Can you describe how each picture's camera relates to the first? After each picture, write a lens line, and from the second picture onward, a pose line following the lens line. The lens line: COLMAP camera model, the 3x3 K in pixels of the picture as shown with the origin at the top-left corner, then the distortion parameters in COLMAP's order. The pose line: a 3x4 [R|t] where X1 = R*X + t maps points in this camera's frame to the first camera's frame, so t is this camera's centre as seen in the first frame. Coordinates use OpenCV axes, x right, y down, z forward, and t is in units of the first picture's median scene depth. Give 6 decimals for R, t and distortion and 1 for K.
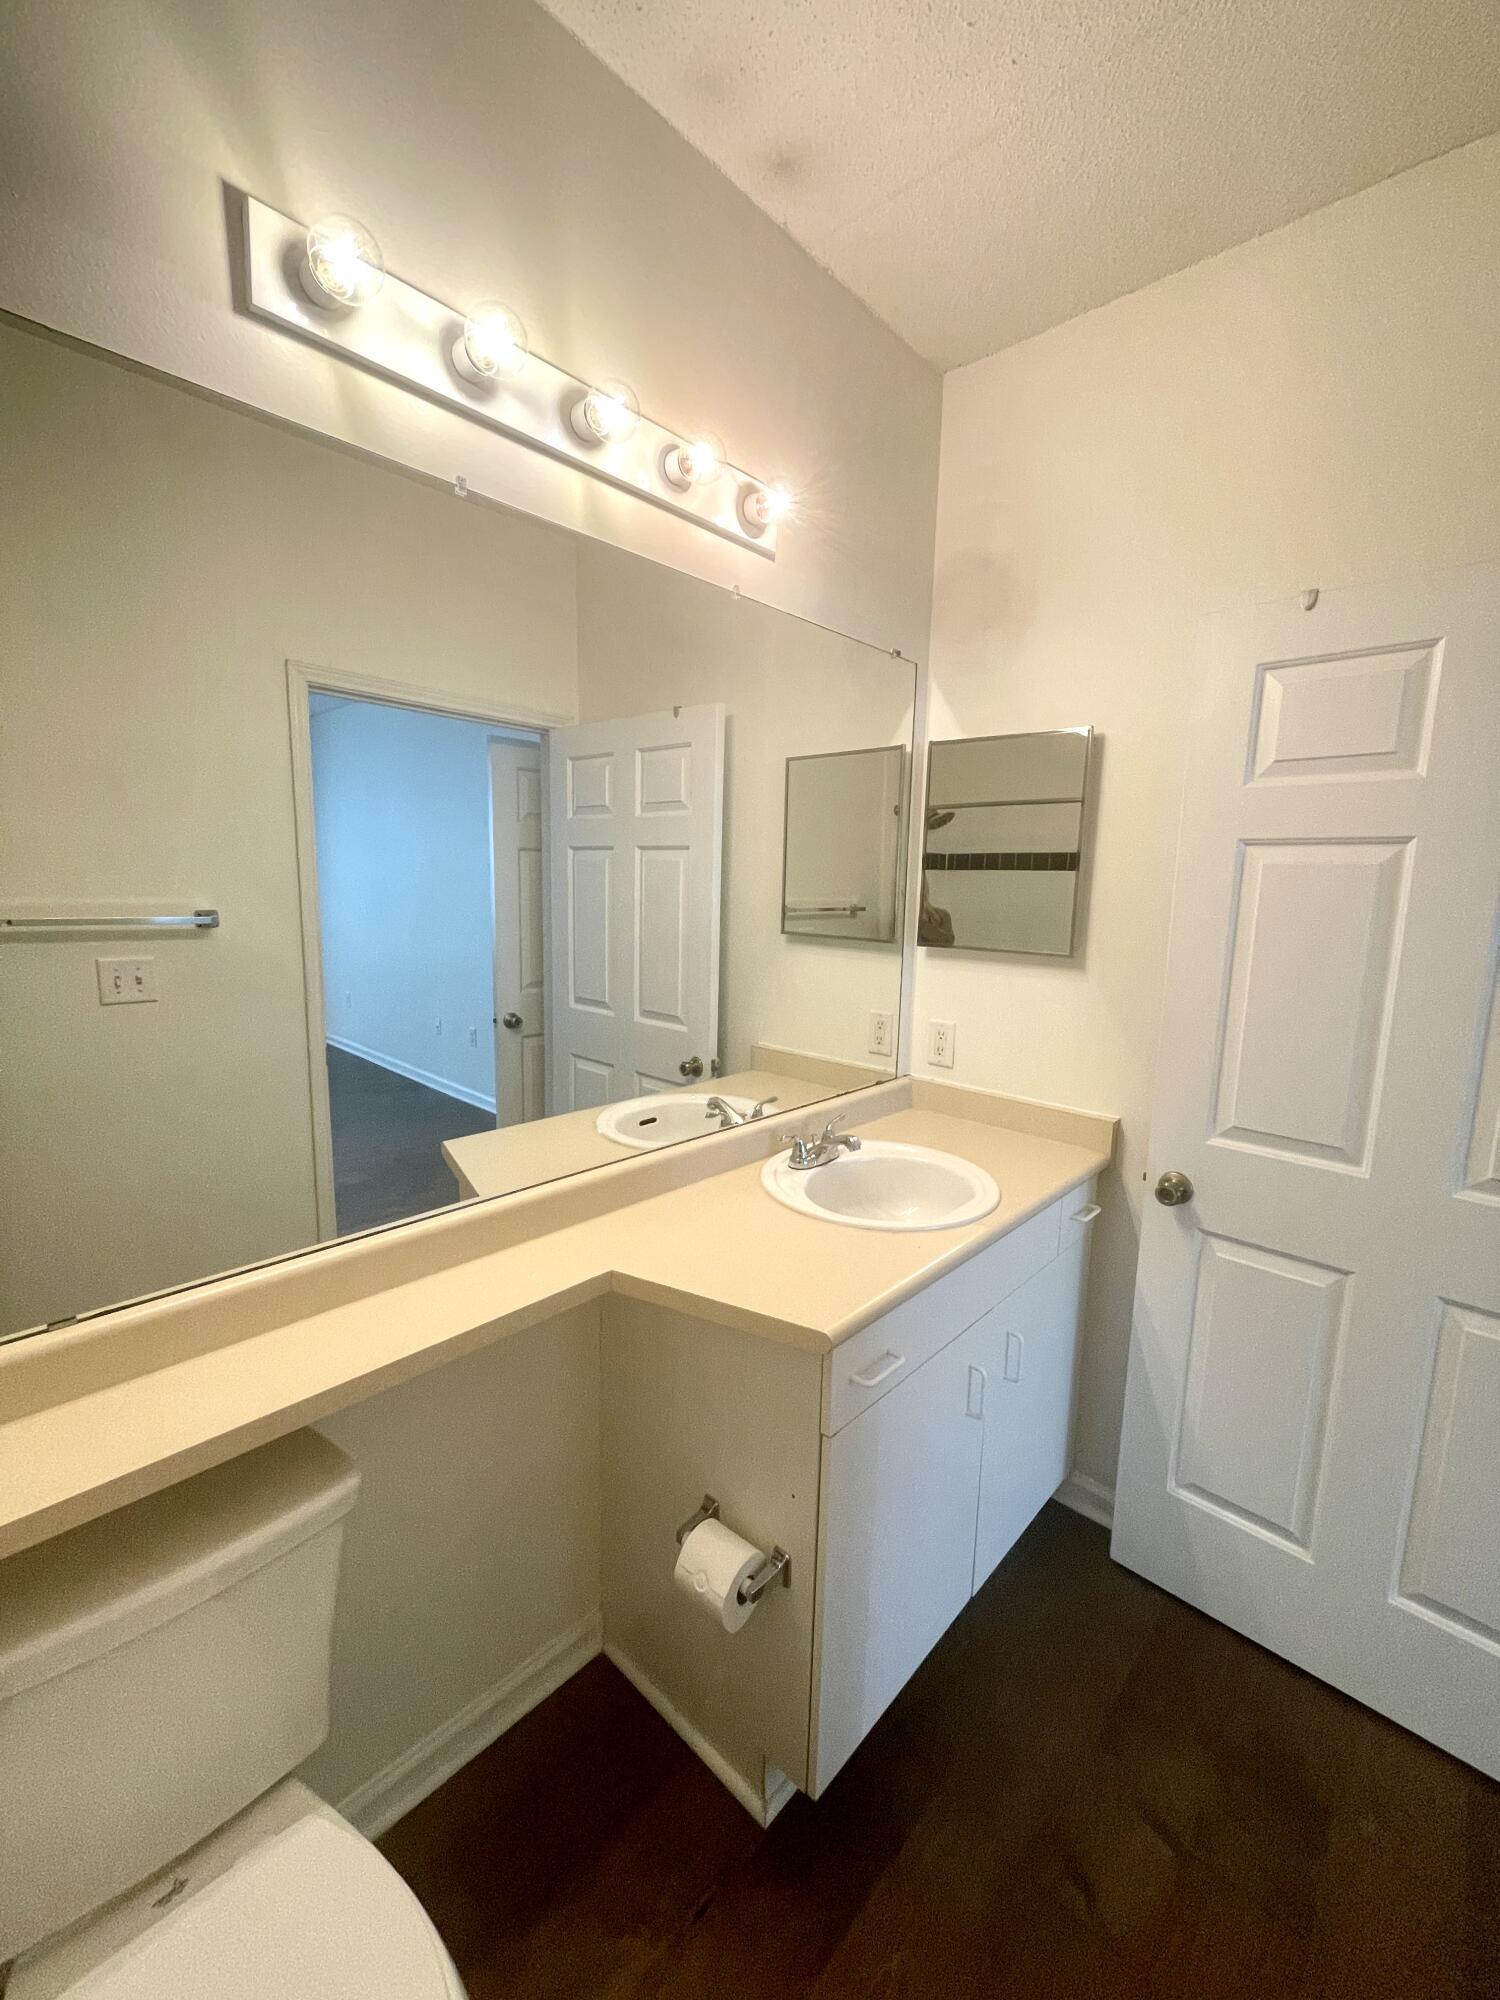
lens RADIAL K [[811.3, 0, 771.2], [0, 811.3, 1005.5], [0, 0, 1]] dist [-0.002938, -0.000696]
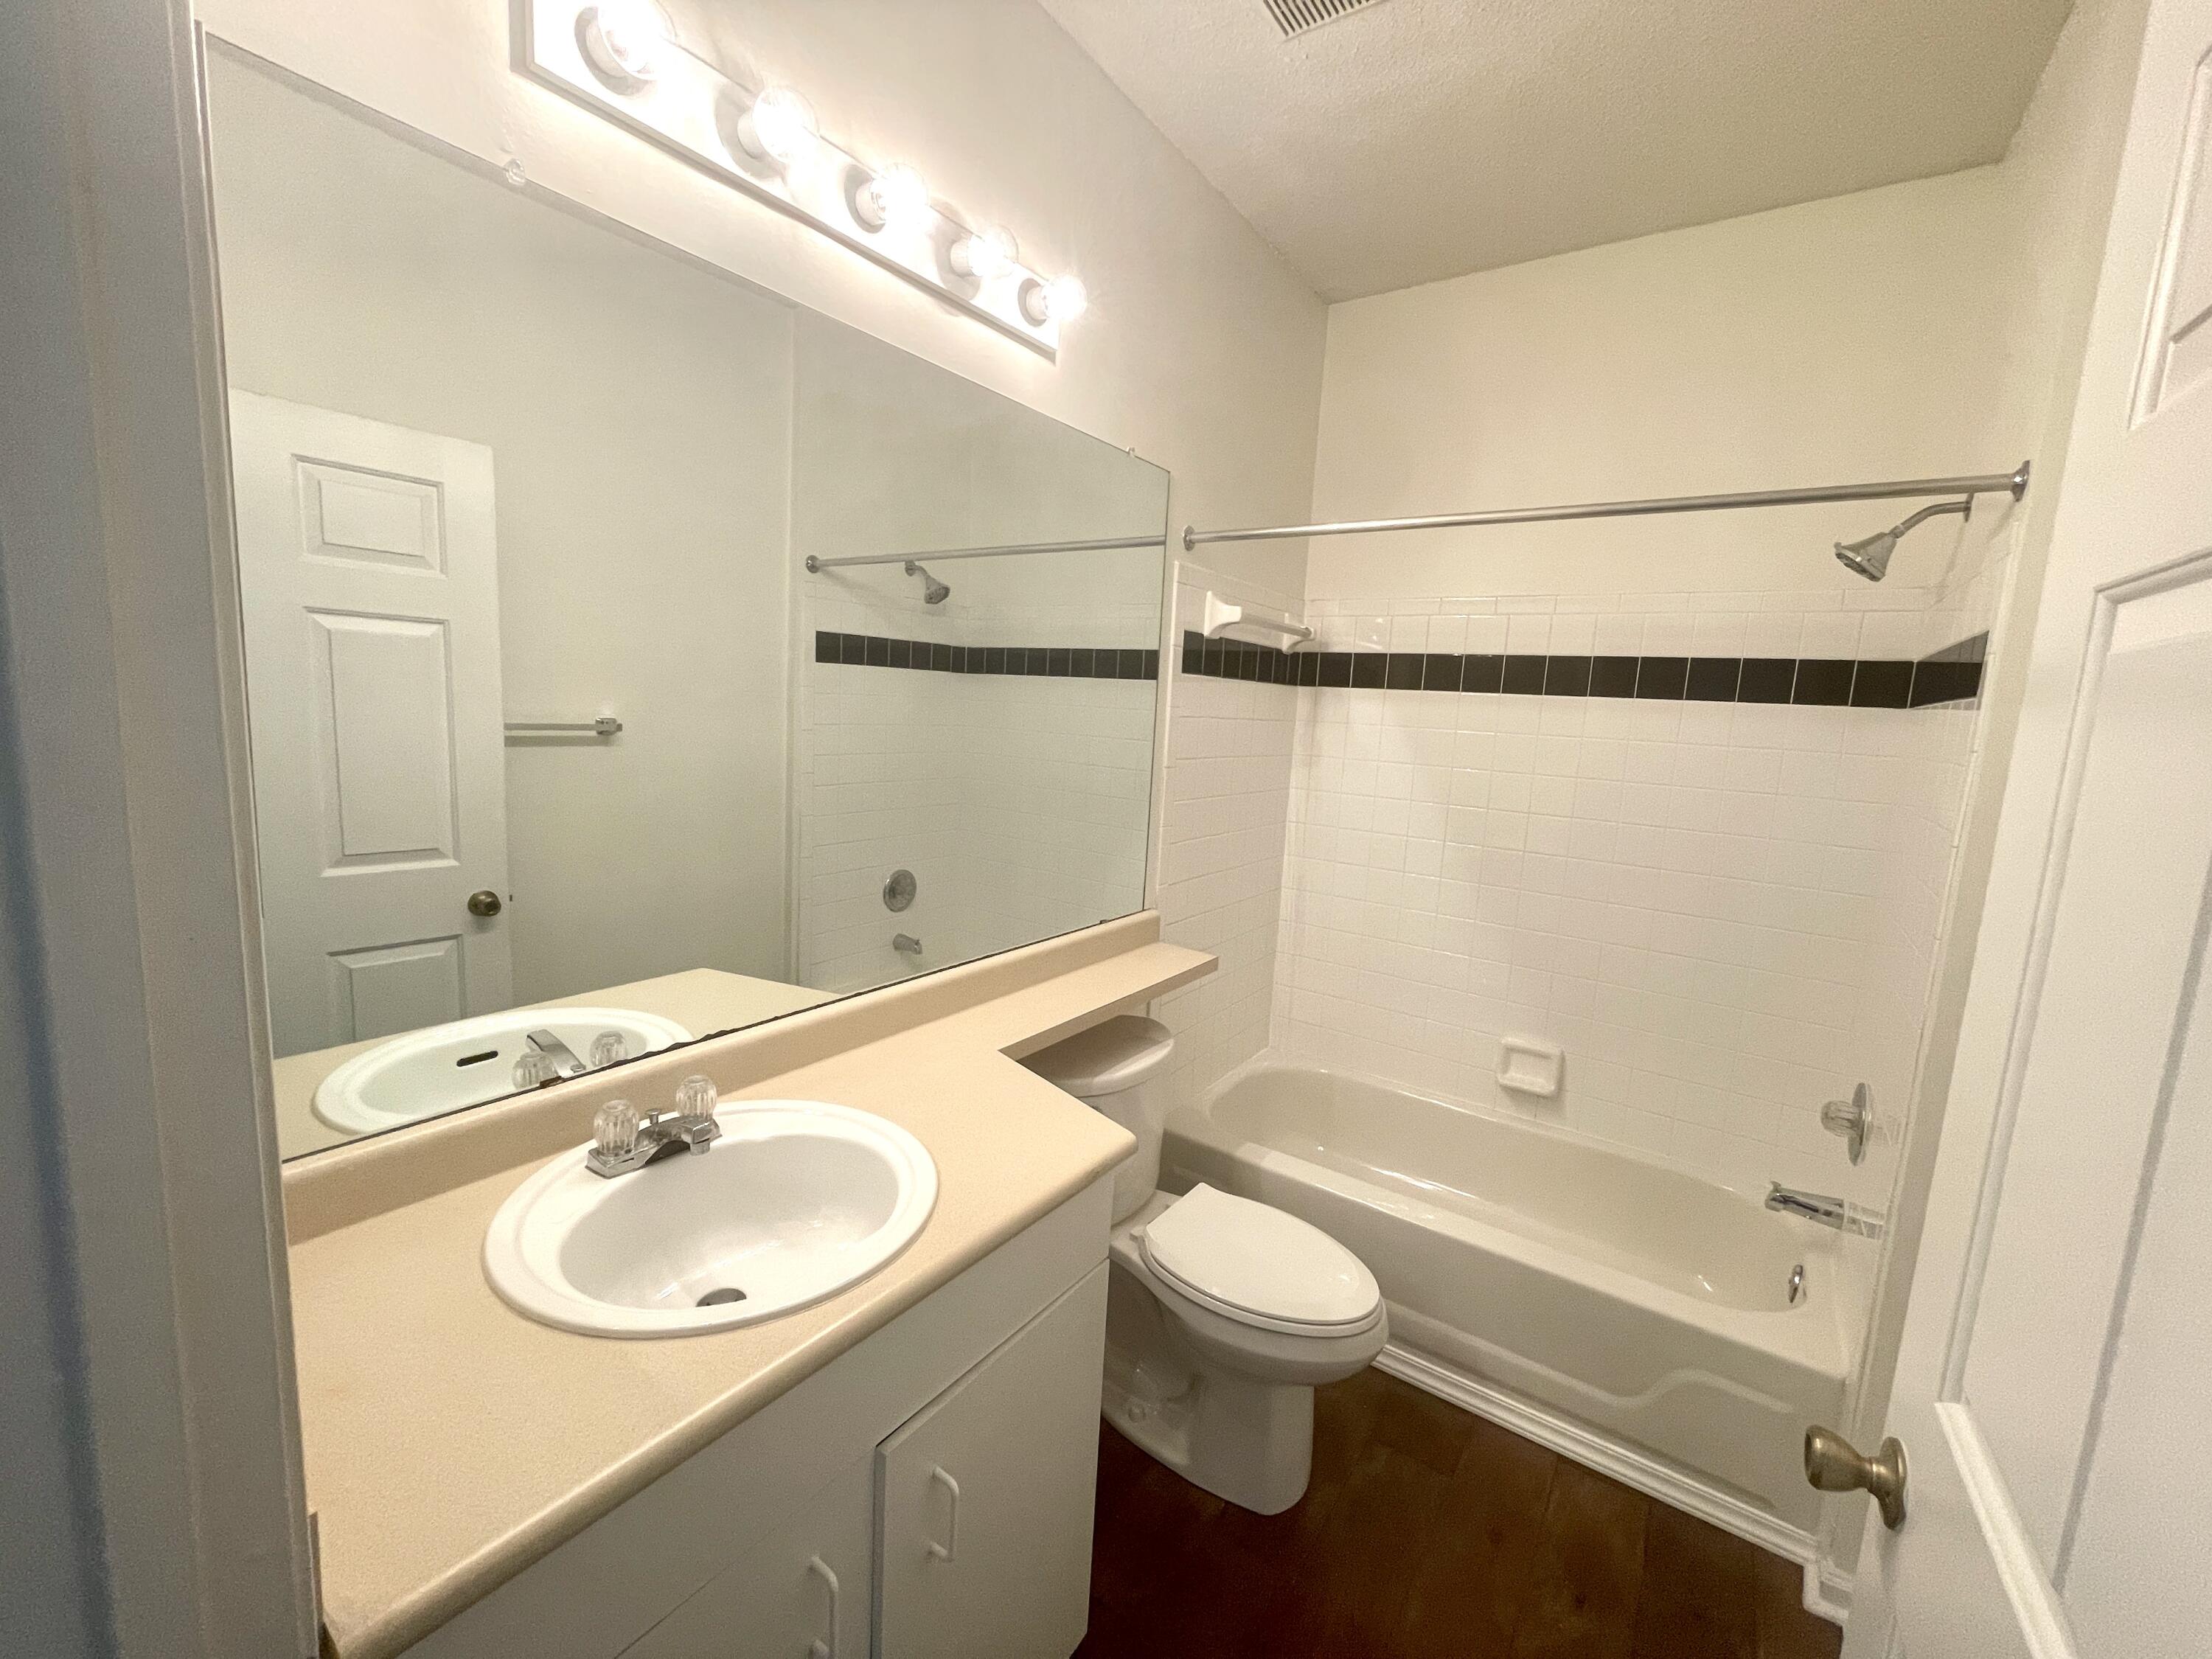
lens RADIAL K [[897.3, 0, 1106.0], [0, 897.3, 826.0], [0, 0, 1]] dist [-0.002938, -0.000696]
pose [[0.993154, 0.013975, 0.115970, -0.089802], [-0.013234, 0.999887, -0.007154, 0.014051], [-0.116057, 0.005571, 0.993227, -0.097925]]
